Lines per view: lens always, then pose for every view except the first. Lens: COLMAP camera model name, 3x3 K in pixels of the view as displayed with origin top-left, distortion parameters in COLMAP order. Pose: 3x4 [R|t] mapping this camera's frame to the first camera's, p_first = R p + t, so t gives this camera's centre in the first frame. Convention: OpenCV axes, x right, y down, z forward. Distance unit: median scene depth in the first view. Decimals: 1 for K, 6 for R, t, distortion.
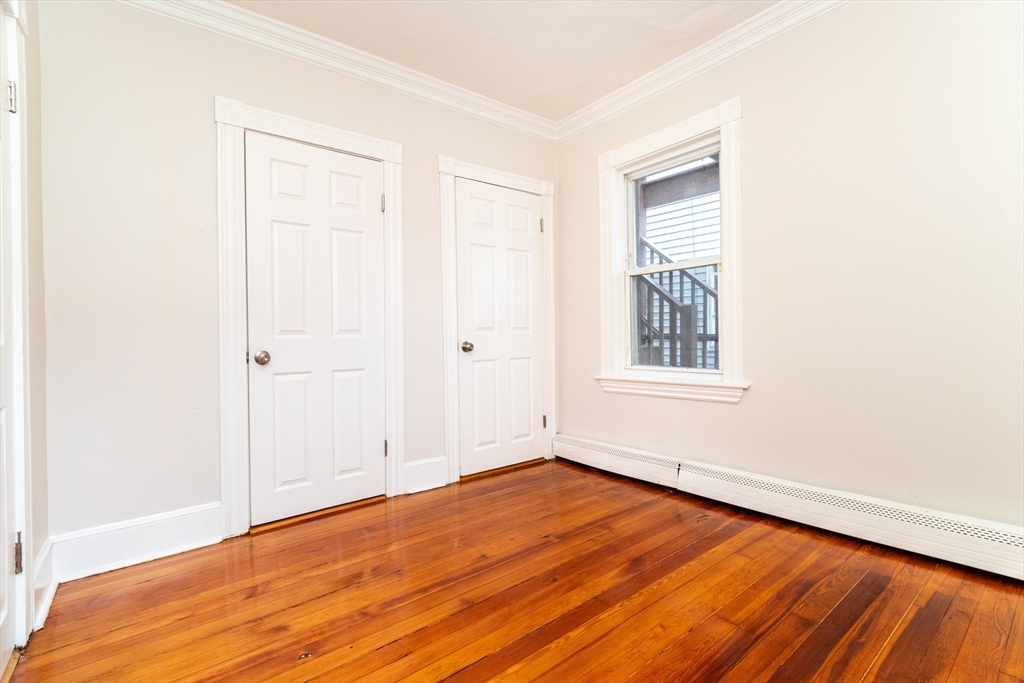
lens RADIAL K [[474.5, 0, 513.9], [0, 474.5, 342.7], [0, 0, 1]] dist [0.000451, -0.001106]
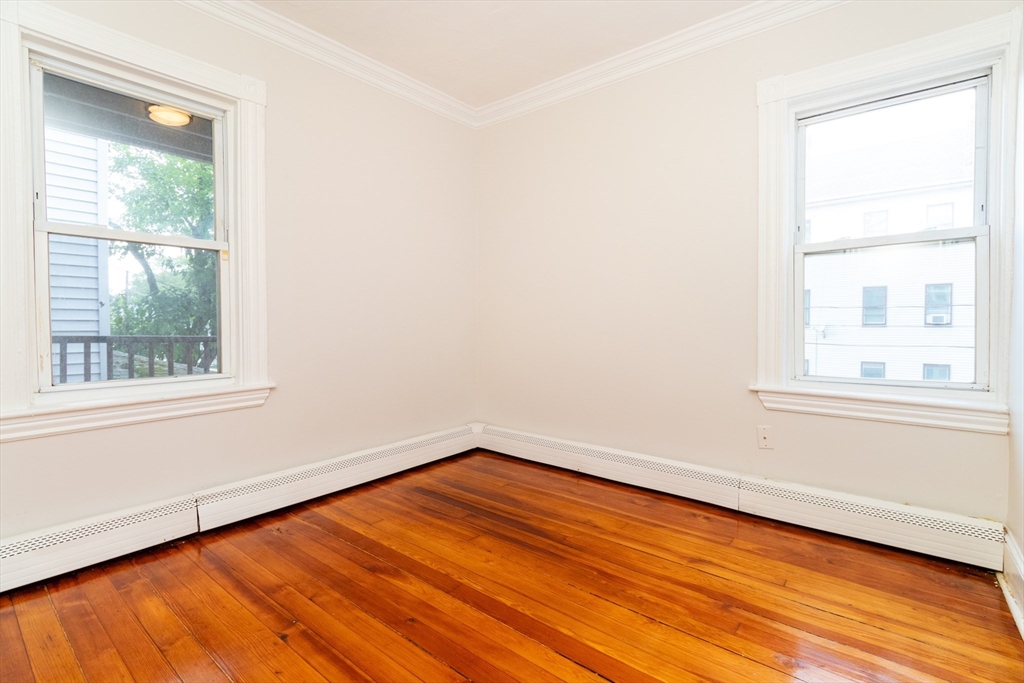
lens RADIAL K [[474.5, 0, 500.7], [0, 474.5, 359.6], [0, 0, 1]] dist [0.000451, -0.001106]
pose [[-0.217162, -0.054760, 0.974598, -0.663436], [0.011174, 0.998220, 0.058577, -0.017949], [-0.976072, 0.023610, -0.216164, 0.885319]]
